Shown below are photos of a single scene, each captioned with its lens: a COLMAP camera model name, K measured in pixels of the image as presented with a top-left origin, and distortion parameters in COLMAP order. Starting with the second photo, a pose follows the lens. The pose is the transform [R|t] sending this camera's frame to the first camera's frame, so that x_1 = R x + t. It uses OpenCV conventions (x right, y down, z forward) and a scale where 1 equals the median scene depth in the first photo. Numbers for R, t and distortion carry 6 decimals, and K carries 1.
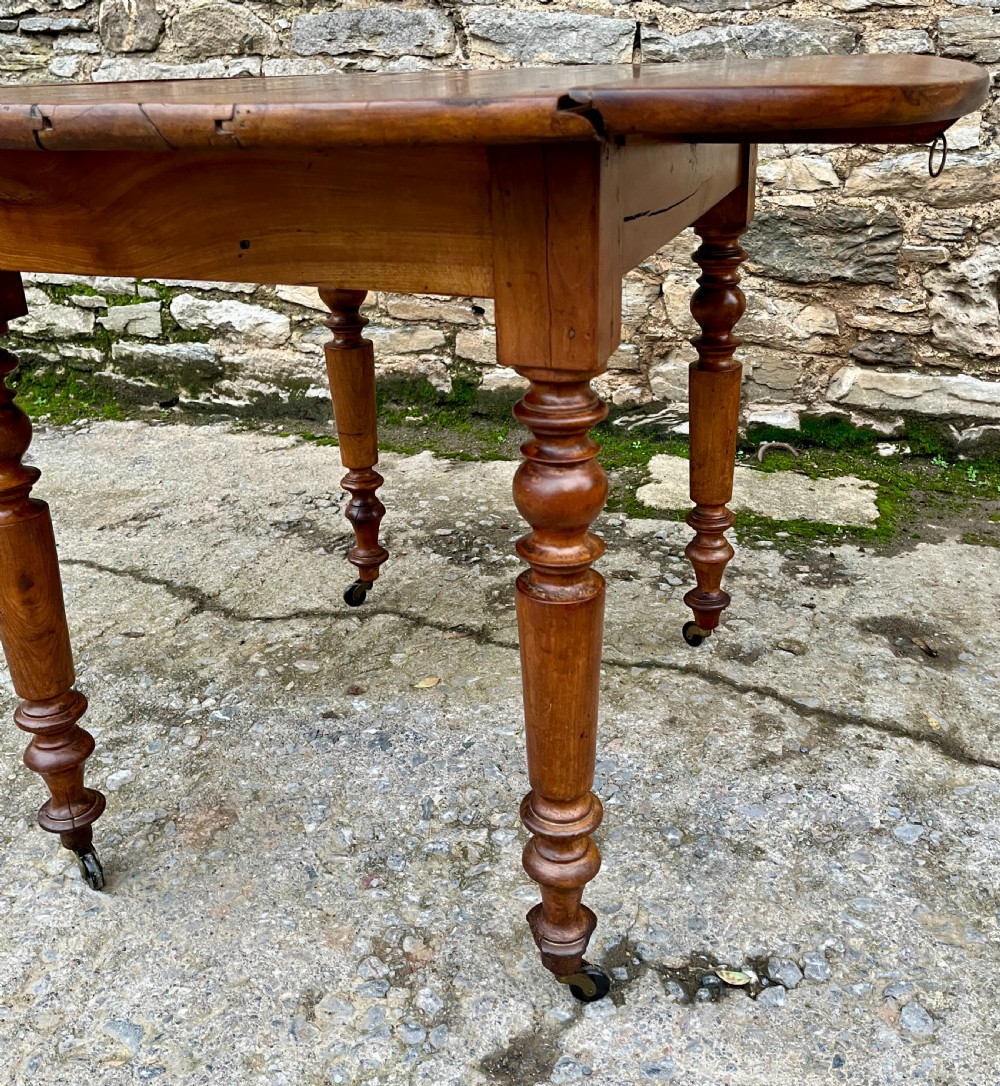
lens RADIAL K [[1063.2, 0, 494.4], [0, 1063.2, 506.0], [0, 0, 1]] dist [0.028377, 0.000000]
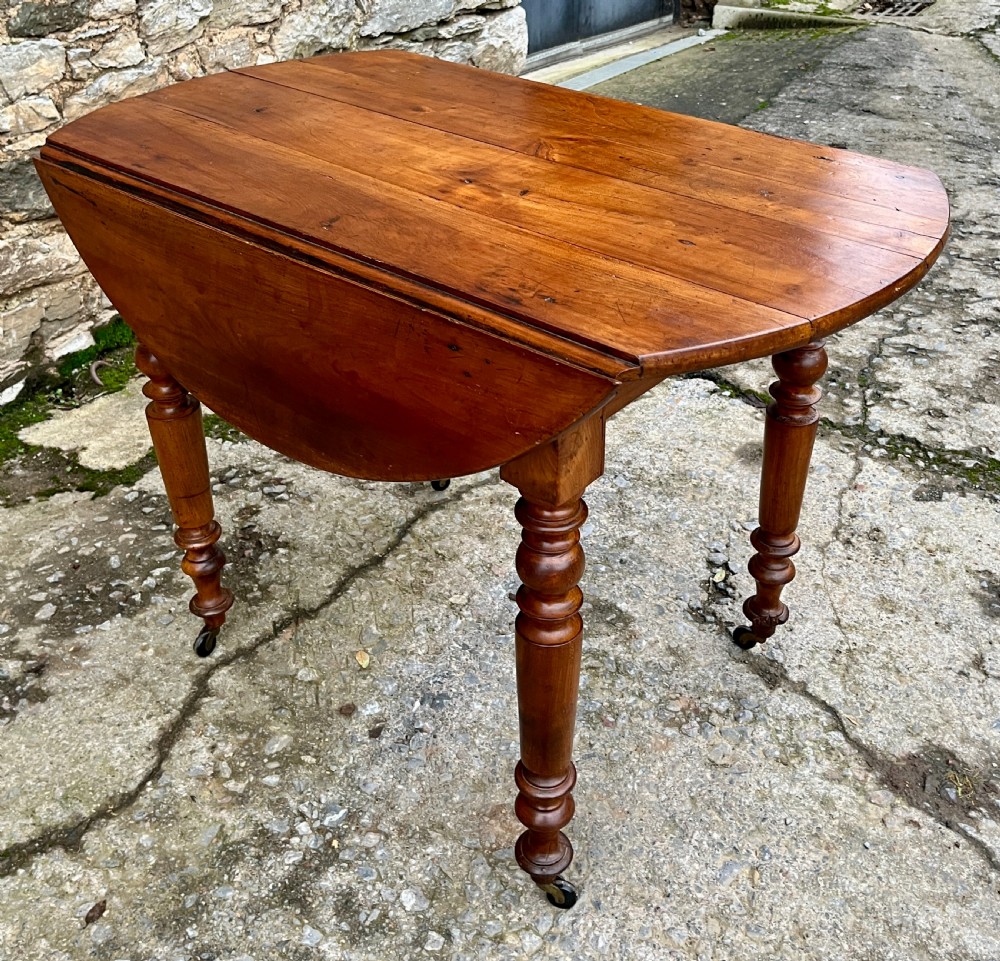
lens RADIAL K [[1122.0, 0, 518.9], [0, 1122.0, 353.2], [0, 0, 1]] dist [0.032676, 0.000000]
pose [[0.222153, -0.438053, 0.871067, -0.663837], [0.374684, 0.863146, 0.338512, -0.320837], [-0.900144, 0.251173, 0.355882, 0.277092]]
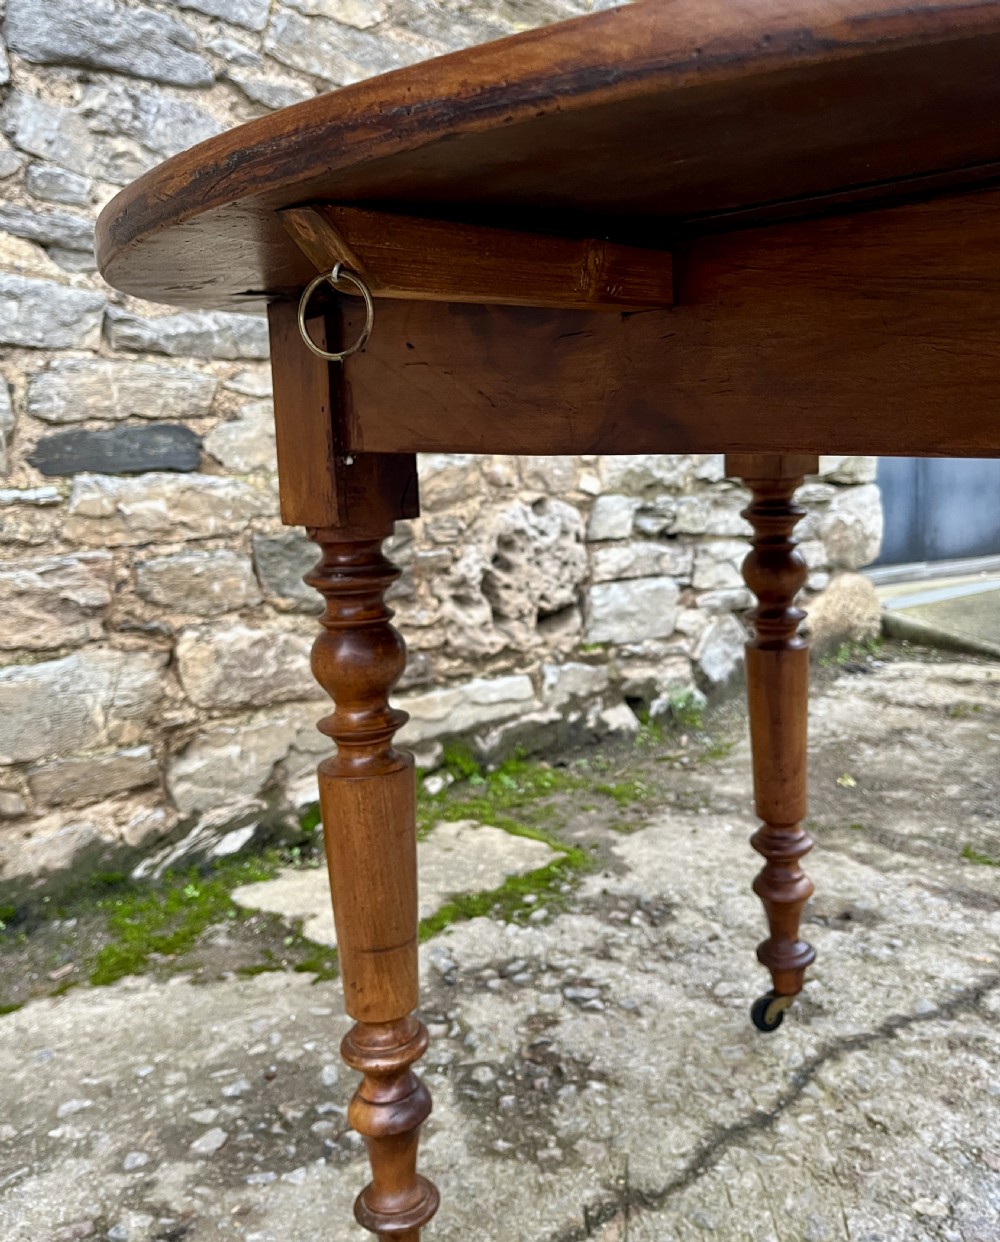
lens RADIAL K [[1151.8, 0, 541.9], [0, 1151.8, 511.0], [0, 0, 1]] dist [0.021374, 0.000000]
pose [[0.428228, -0.060940, 0.901614, -0.463244], [0.364186, 0.924751, -0.110469, -0.136689], [-0.827036, 0.375661, 0.418198, 0.516365]]
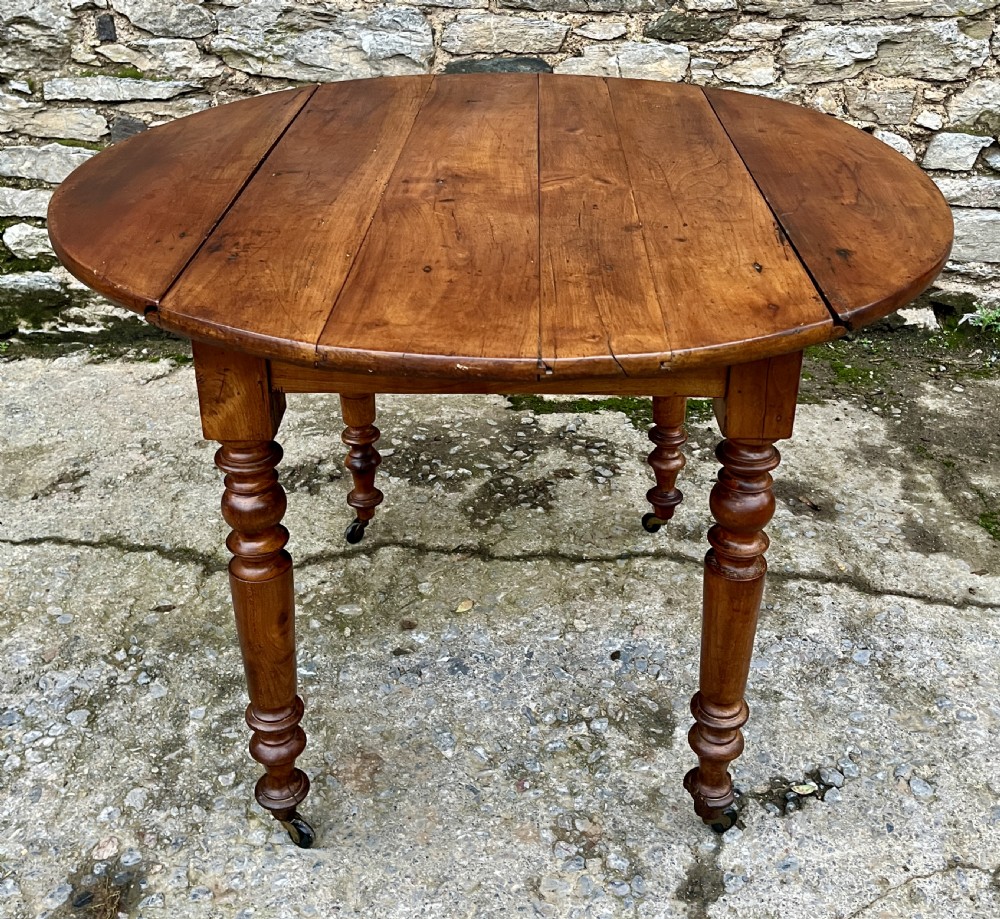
lens RADIAL K [[1130.5, 0, 534.6], [0, 1130.5, 351.5], [0, 0, 1]] dist [0.029404, 0.000000]
pose [[0.934153, -0.116813, 0.337214, -0.284914], [0.098786, 0.992630, 0.070196, -0.145577], [-0.342928, -0.032261, 0.938807, -0.147958]]
